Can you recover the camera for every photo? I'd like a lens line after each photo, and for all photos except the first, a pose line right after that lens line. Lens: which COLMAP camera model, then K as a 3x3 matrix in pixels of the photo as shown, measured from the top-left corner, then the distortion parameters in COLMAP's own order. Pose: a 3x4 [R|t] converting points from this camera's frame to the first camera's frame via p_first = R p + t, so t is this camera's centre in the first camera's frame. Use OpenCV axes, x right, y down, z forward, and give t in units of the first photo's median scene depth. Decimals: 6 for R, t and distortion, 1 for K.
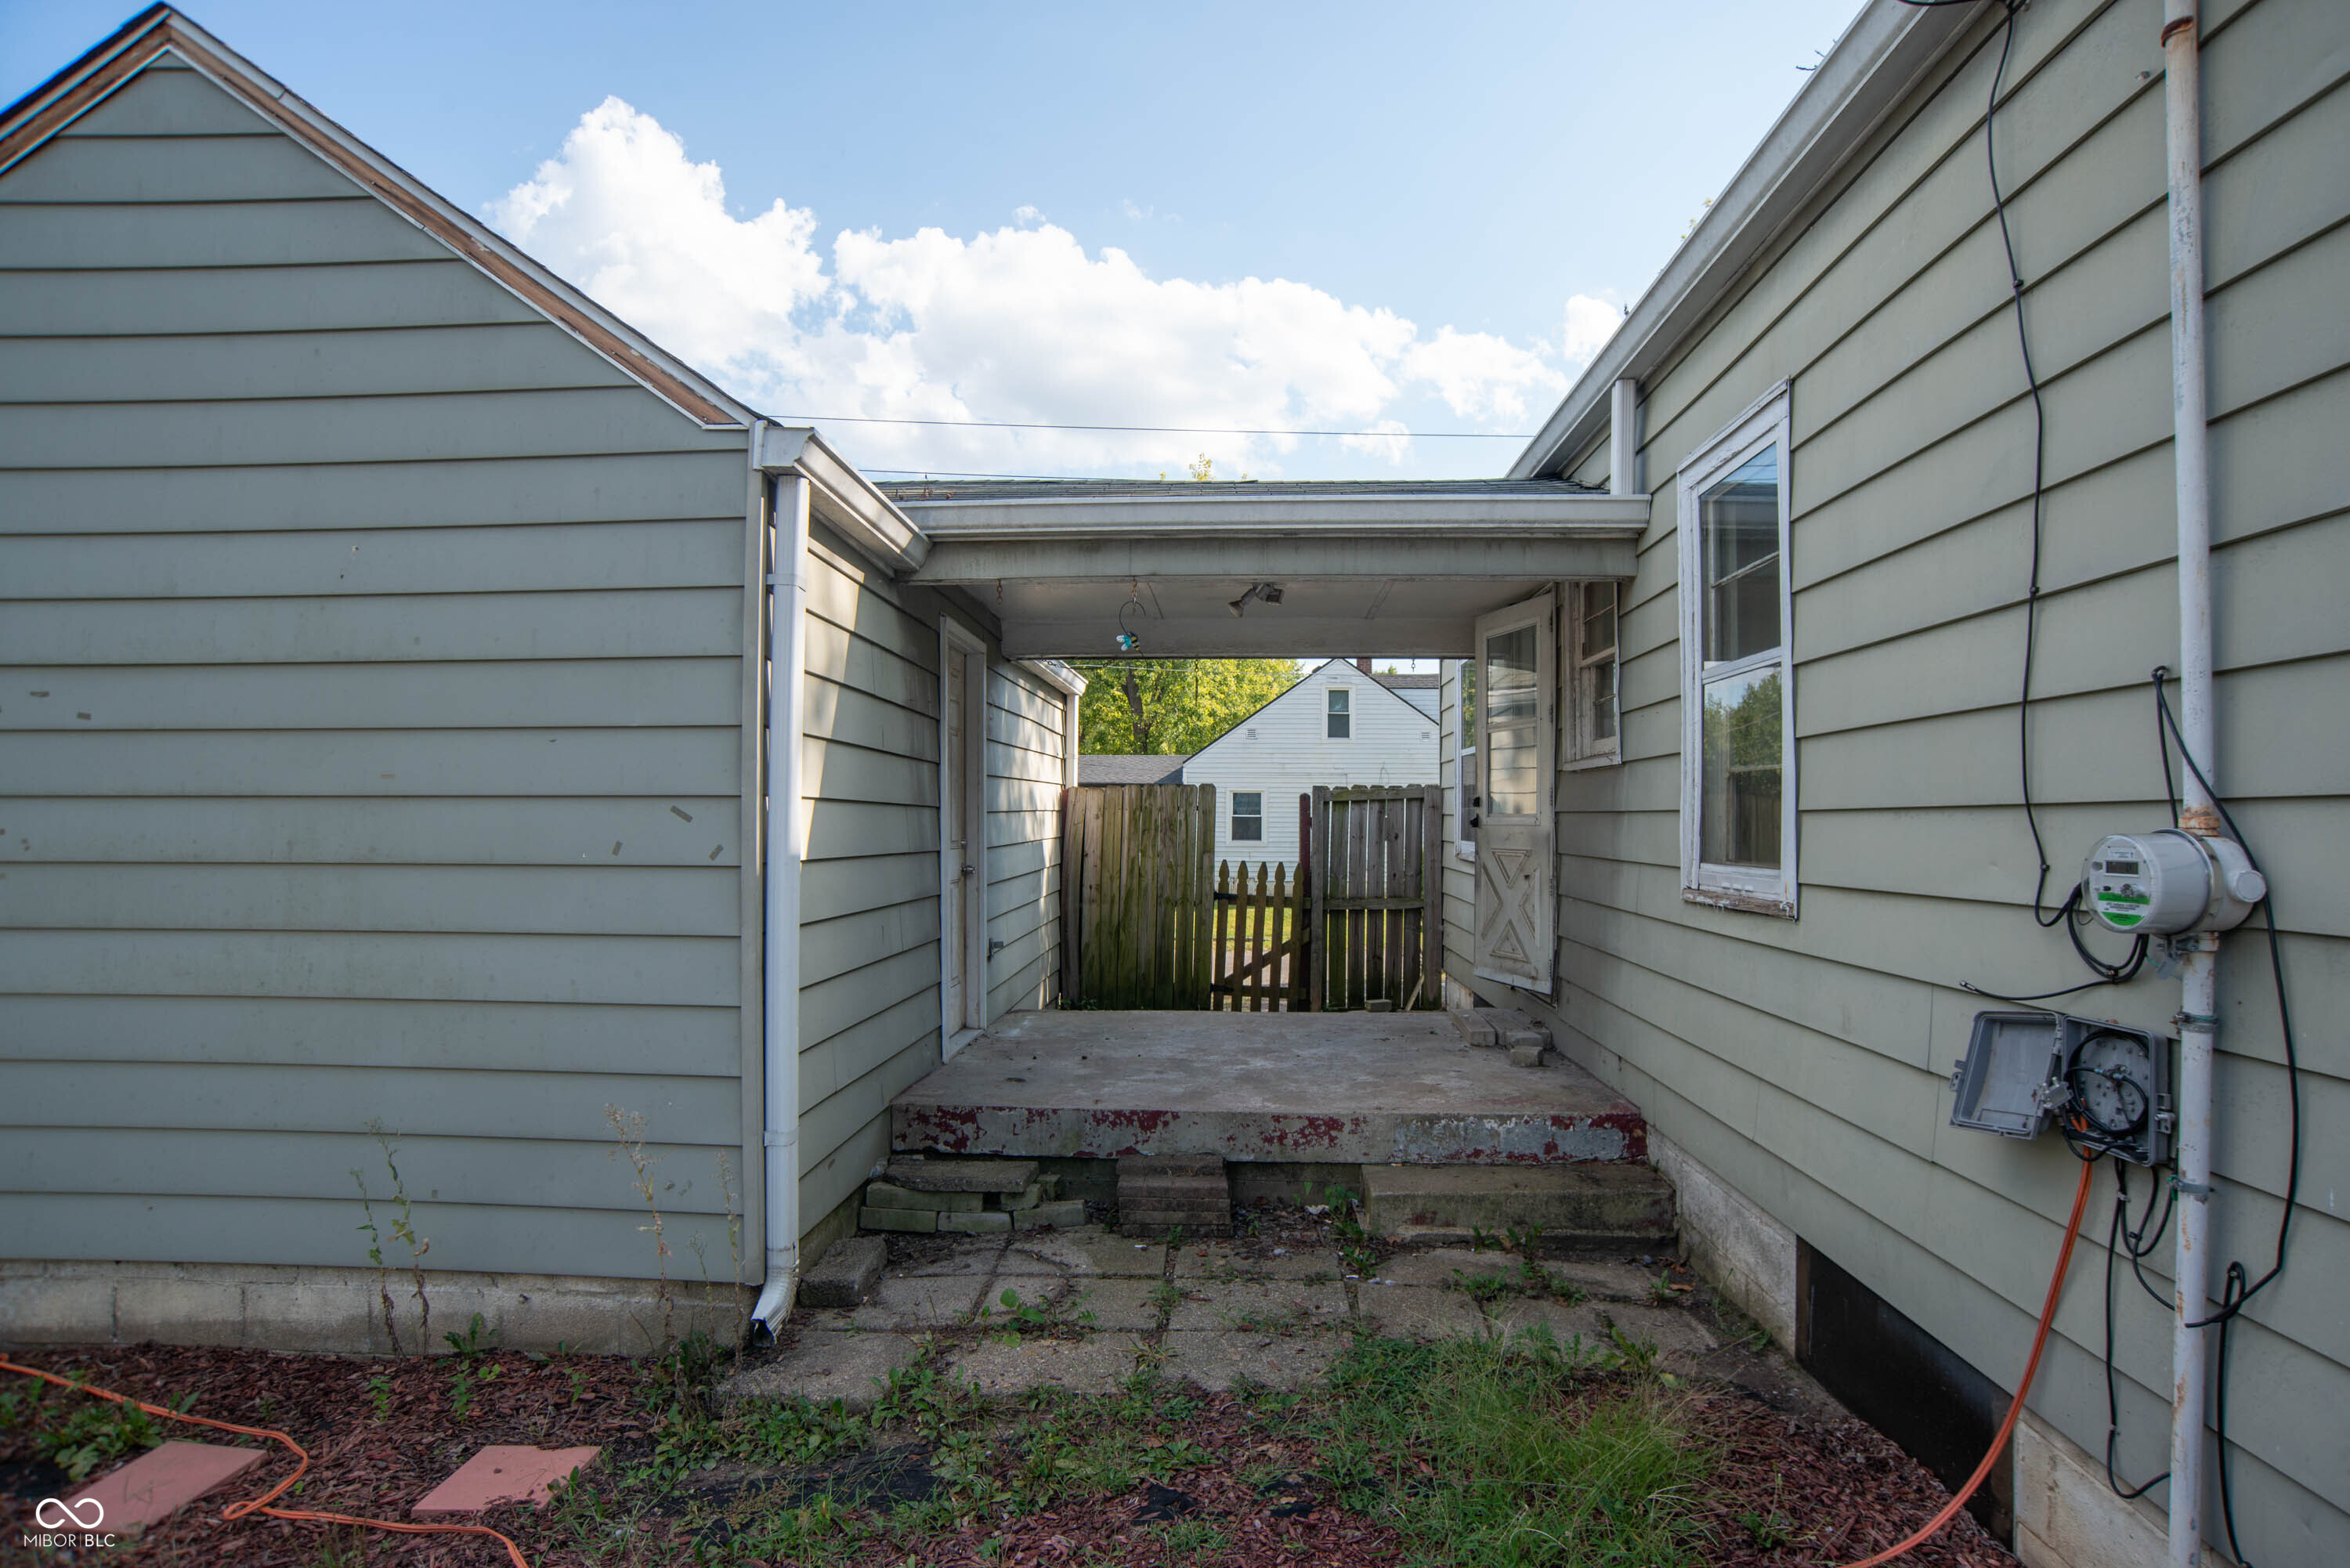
lens RADIAL K [[1186.7, 0, 1202.1], [0, 1186.7, 812.7], [0, 0, 1]] dist [-0.087706, 0.050020]
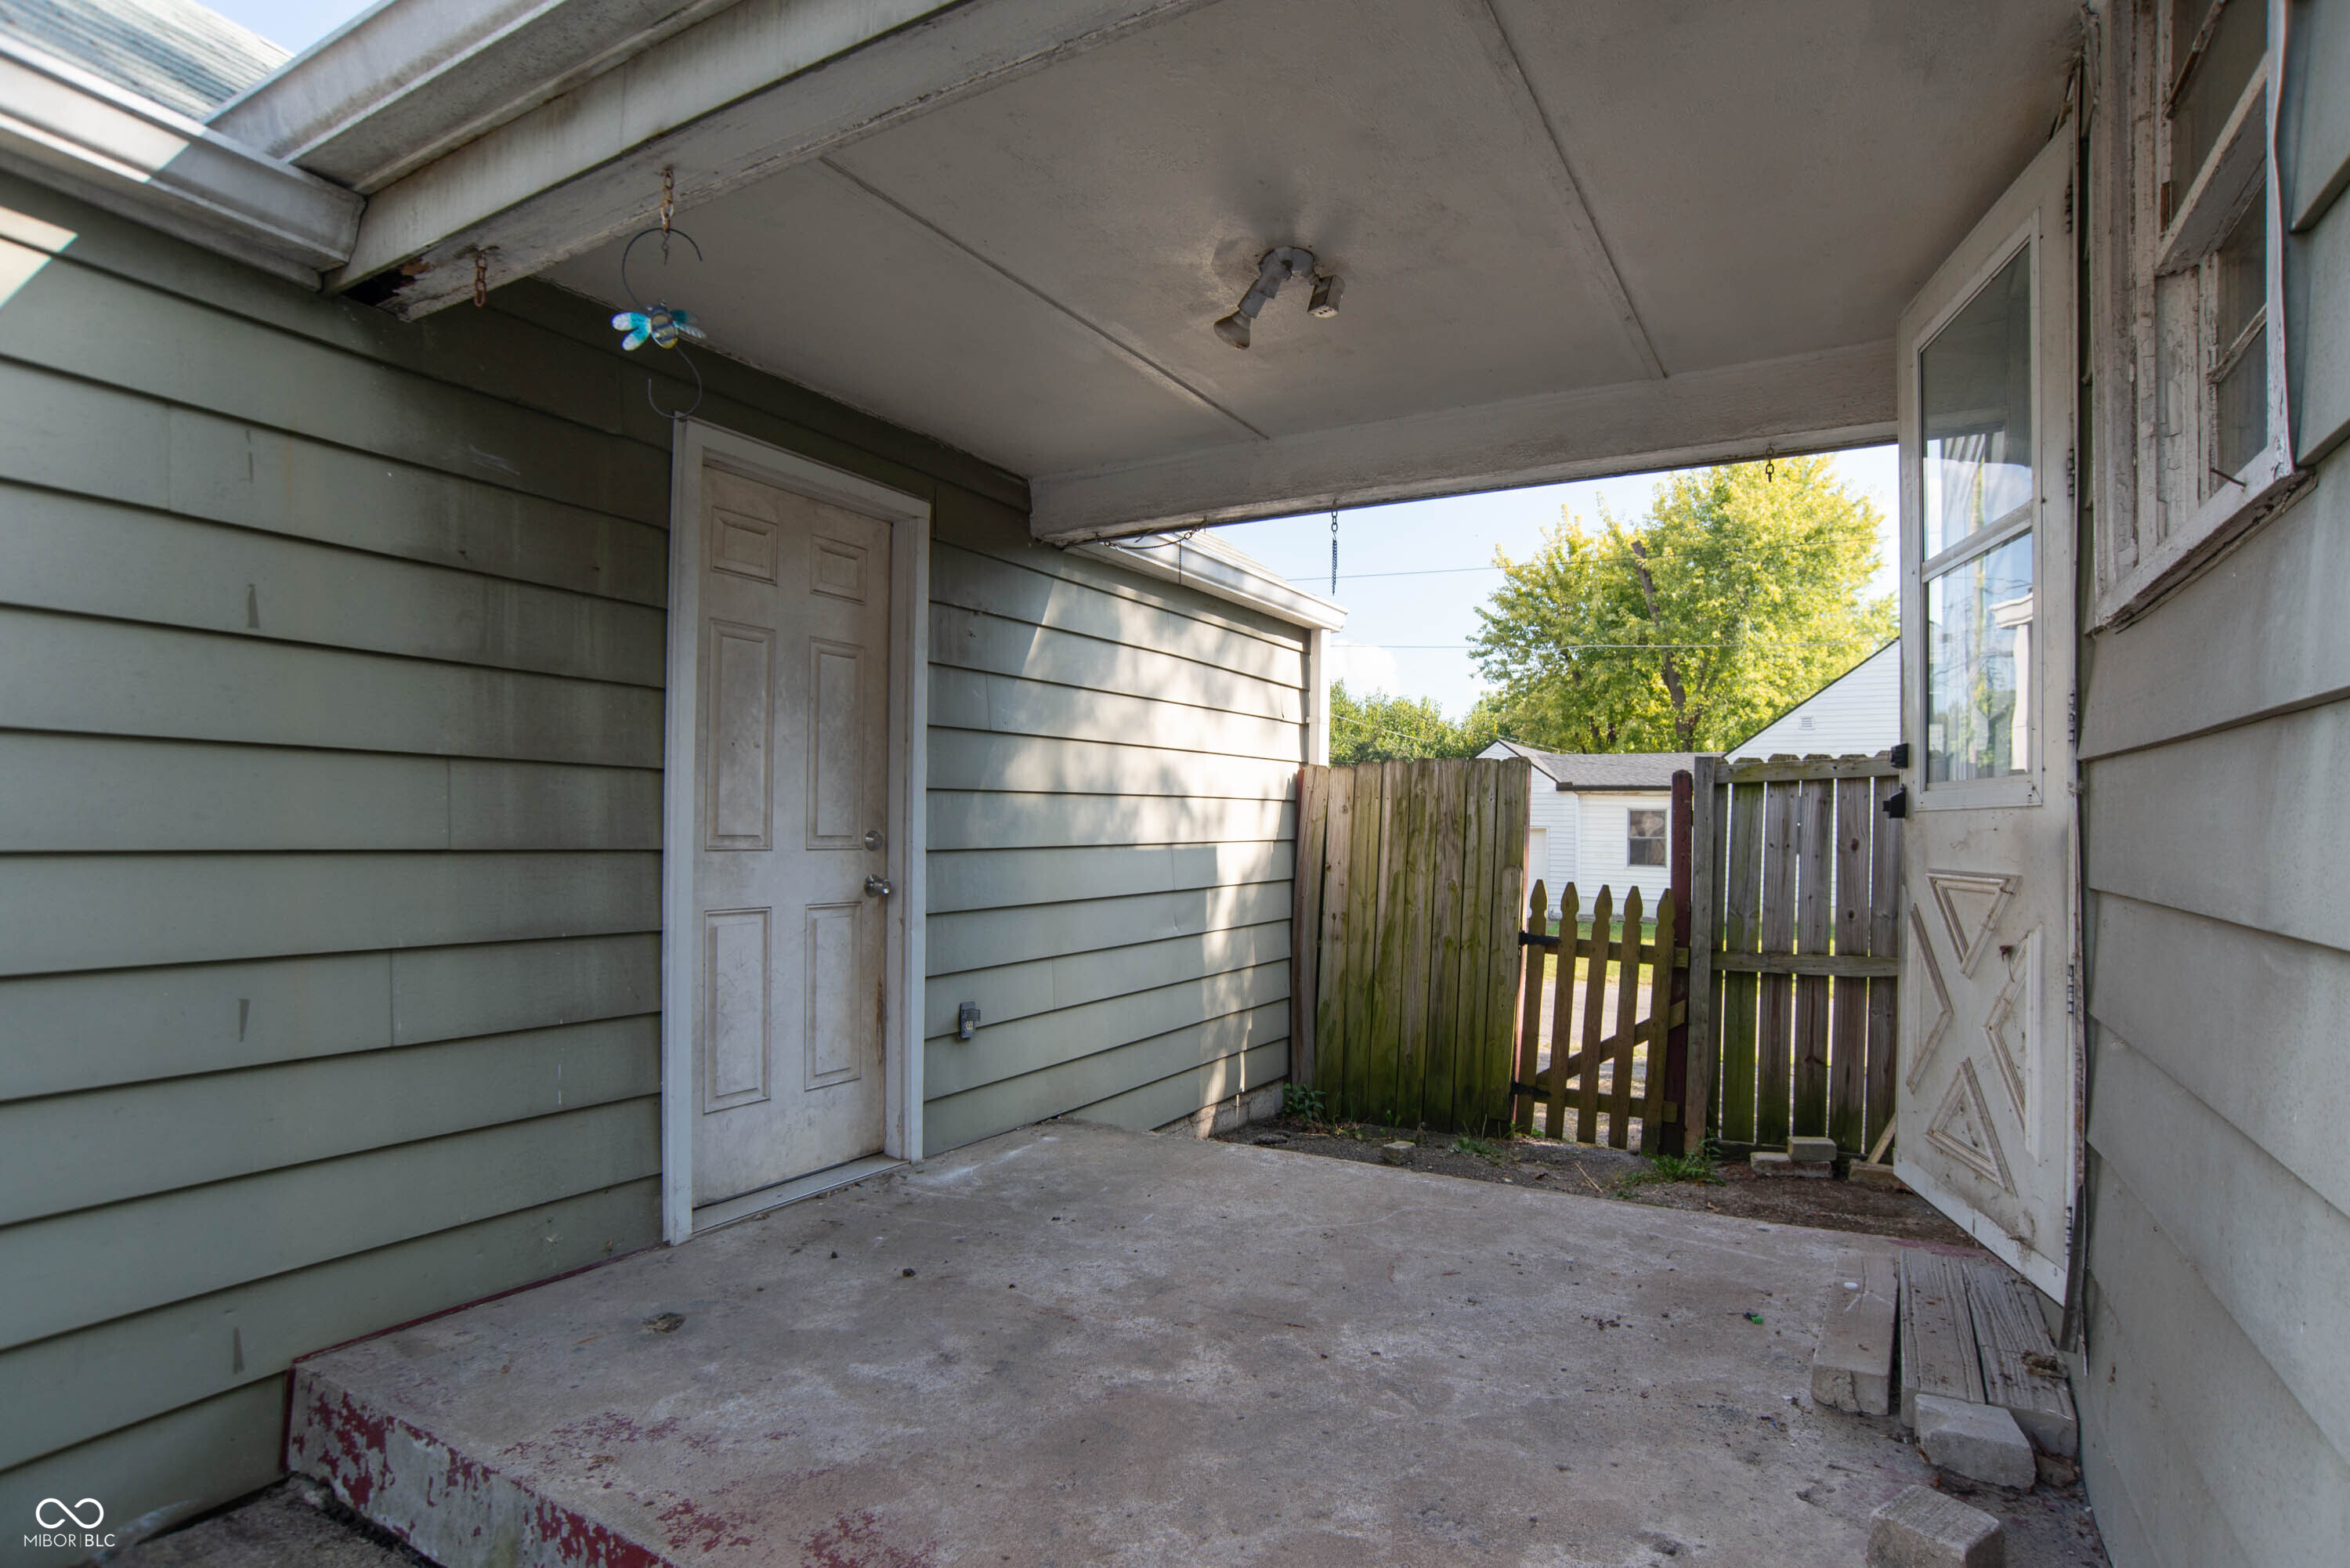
lens RADIAL K [[1186.7, 0, 1202.1], [0, 1186.7, 812.7], [0, 0, 1]] dist [-0.087706, 0.050020]
pose [[0.887119, 0.000288, -0.461541, 0.145158], [-0.004663, 0.999954, -0.008338, 0.010825], [0.461518, 0.009550, 0.887079, 0.381513]]
